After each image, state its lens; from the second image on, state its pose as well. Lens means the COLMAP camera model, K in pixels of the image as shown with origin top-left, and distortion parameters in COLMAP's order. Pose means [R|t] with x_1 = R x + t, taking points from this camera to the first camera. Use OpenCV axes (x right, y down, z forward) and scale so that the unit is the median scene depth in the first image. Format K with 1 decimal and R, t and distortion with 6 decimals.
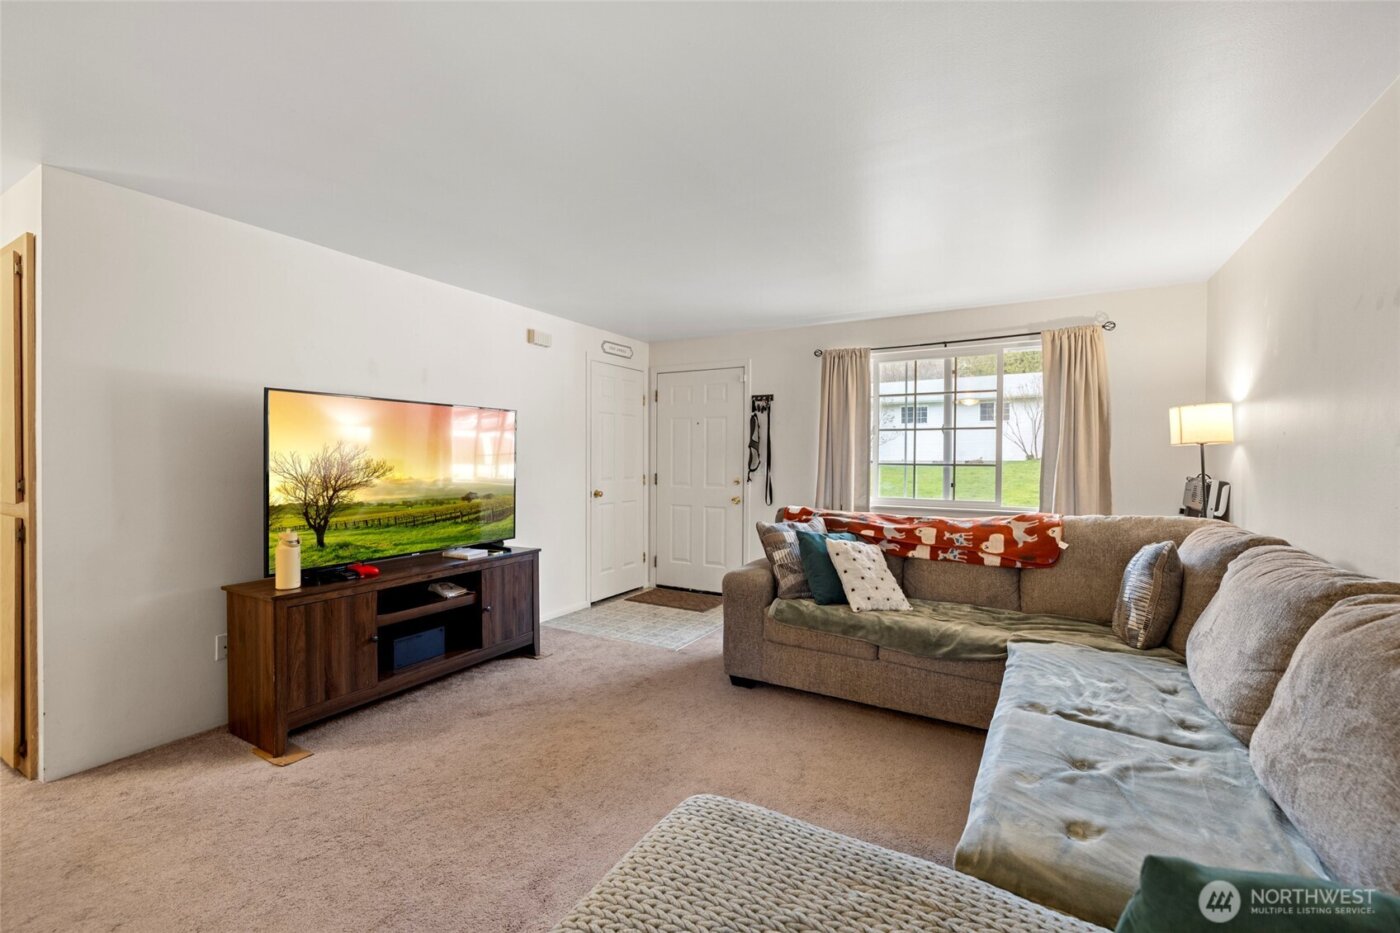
lens RADIAL K [[595.0, 0, 690.6], [0, 595.0, 457.1], [0, 0, 1]] dist [0.000699, -0.000091]
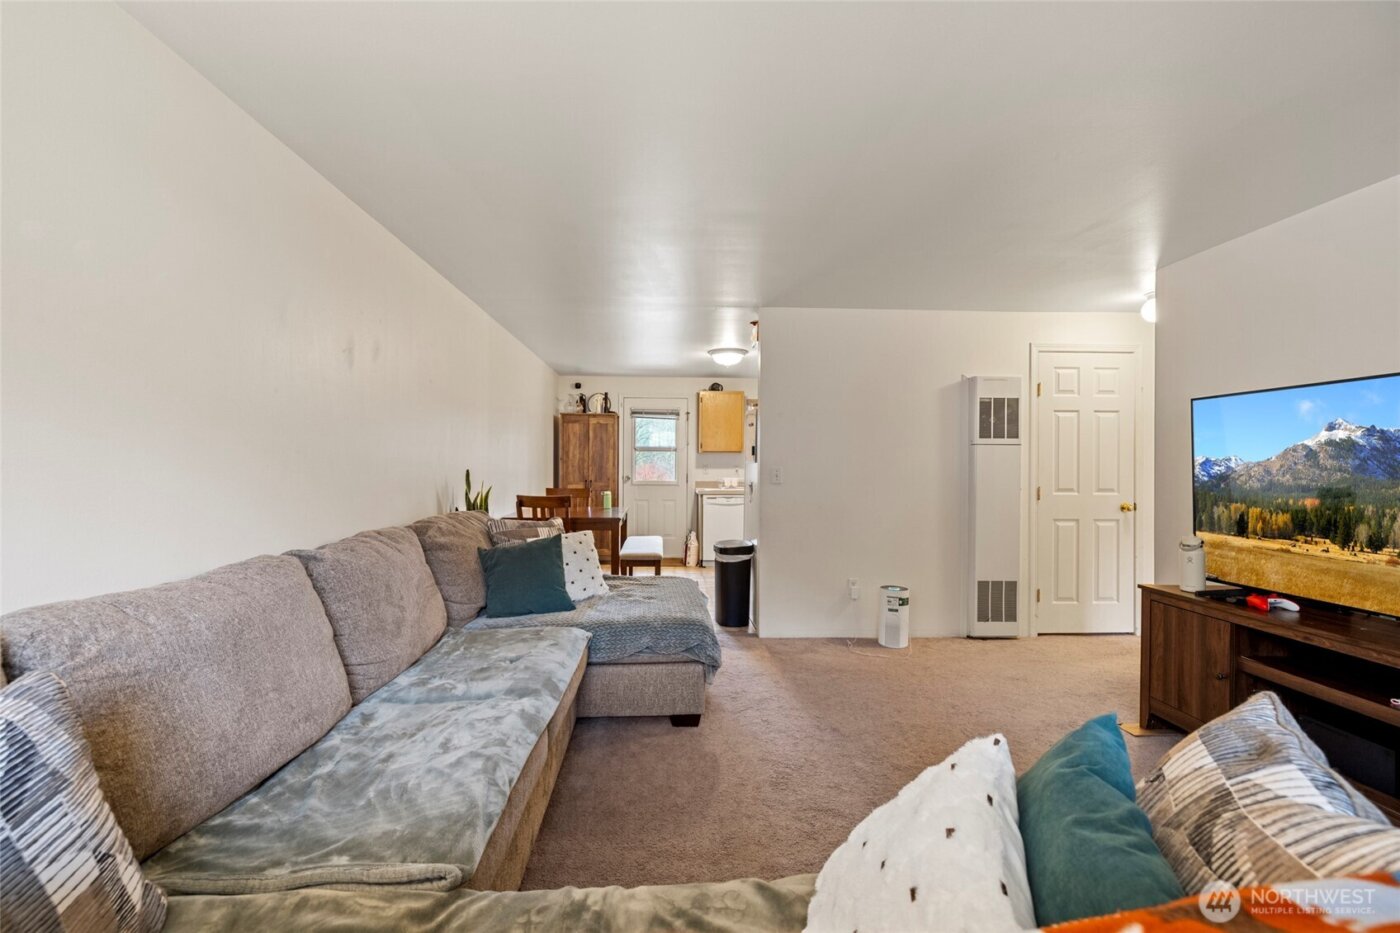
lens RADIAL K [[595.0, 0, 690.6], [0, 595.0, 457.1], [0, 0, 1]] dist [0.000699, -0.000091]
pose [[-0.837432, -0.013792, -0.546367, 0.407563], [-0.005813, 0.999850, -0.016330, 0.006966], [0.546510, -0.010499, -0.837386, 0.925306]]
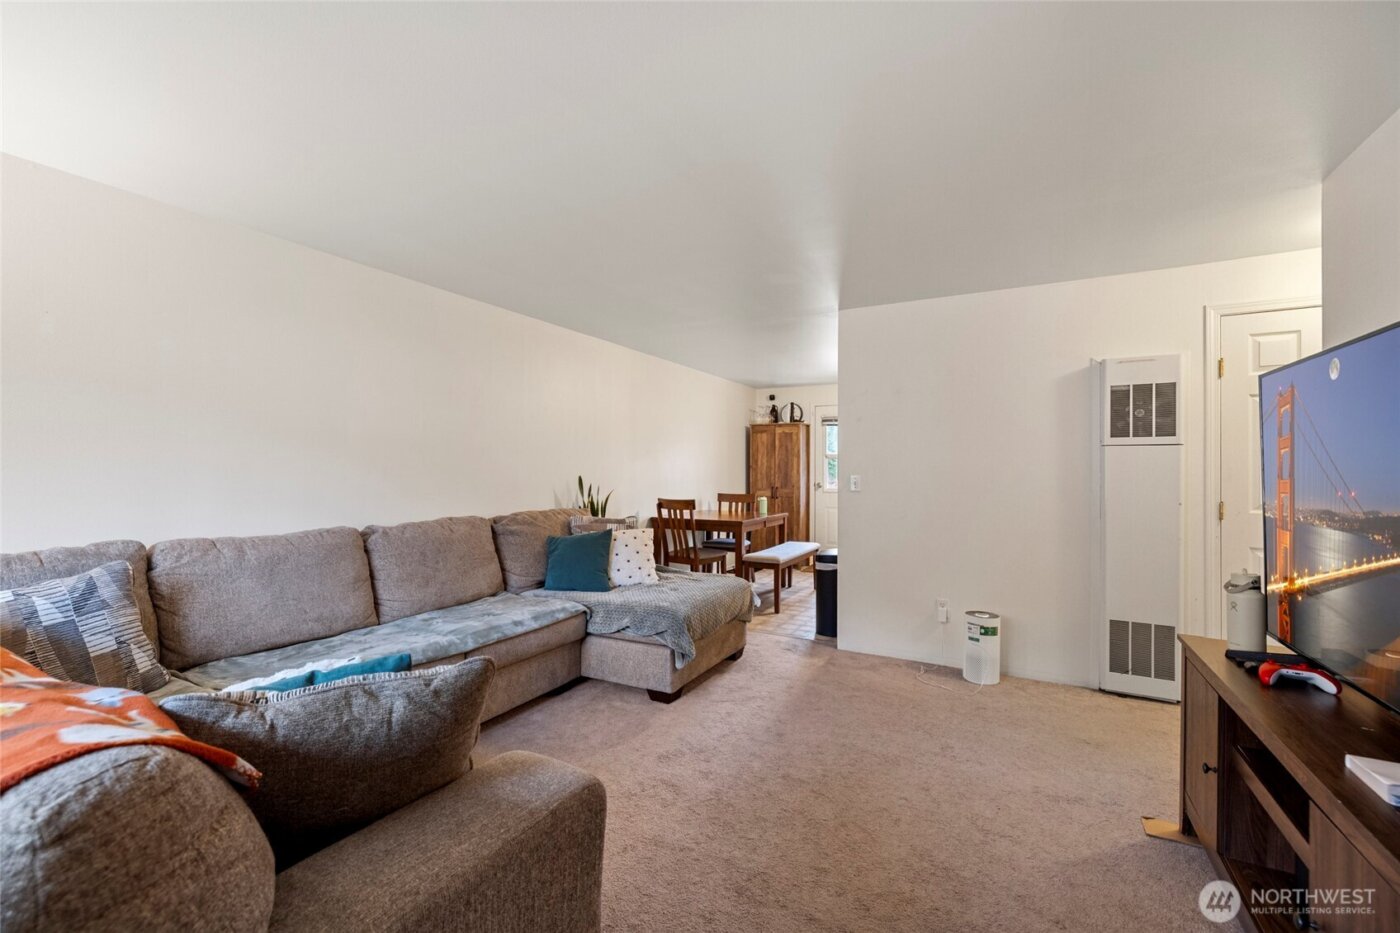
lens RADIAL K [[595.9, 0, 688.1], [0, 595.9, 465.4], [0, 0, 1]] dist [-0.000724, 0.000336]
pose [[-0.999673, -0.006971, -0.024609, 0.010750], [-0.006666, 0.999900, -0.012448, 0.006107], [0.024693, -0.012280, -0.999620, 1.132787]]
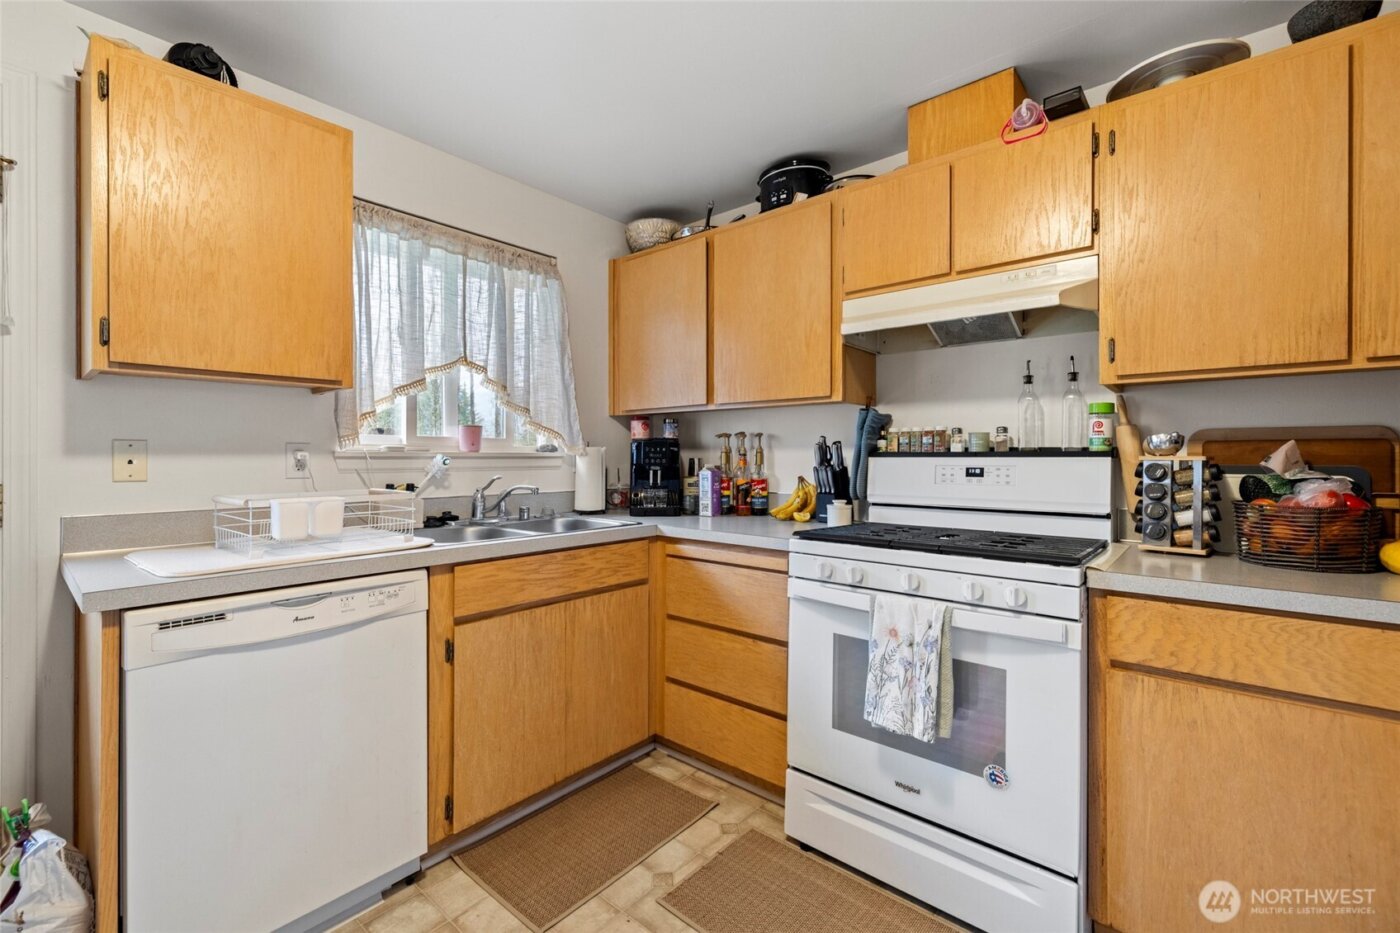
lens RADIAL K [[595.0, 0, 690.6], [0, 595.0, 457.1], [0, 0, 1]] dist [0.000699, -0.000091]
pose [[-0.177332, -0.000728, -0.984151, -0.338464], [0.001849, 0.999998, -0.001072, 0.014727], [0.984149, -0.002010, -0.177331, -0.190738]]
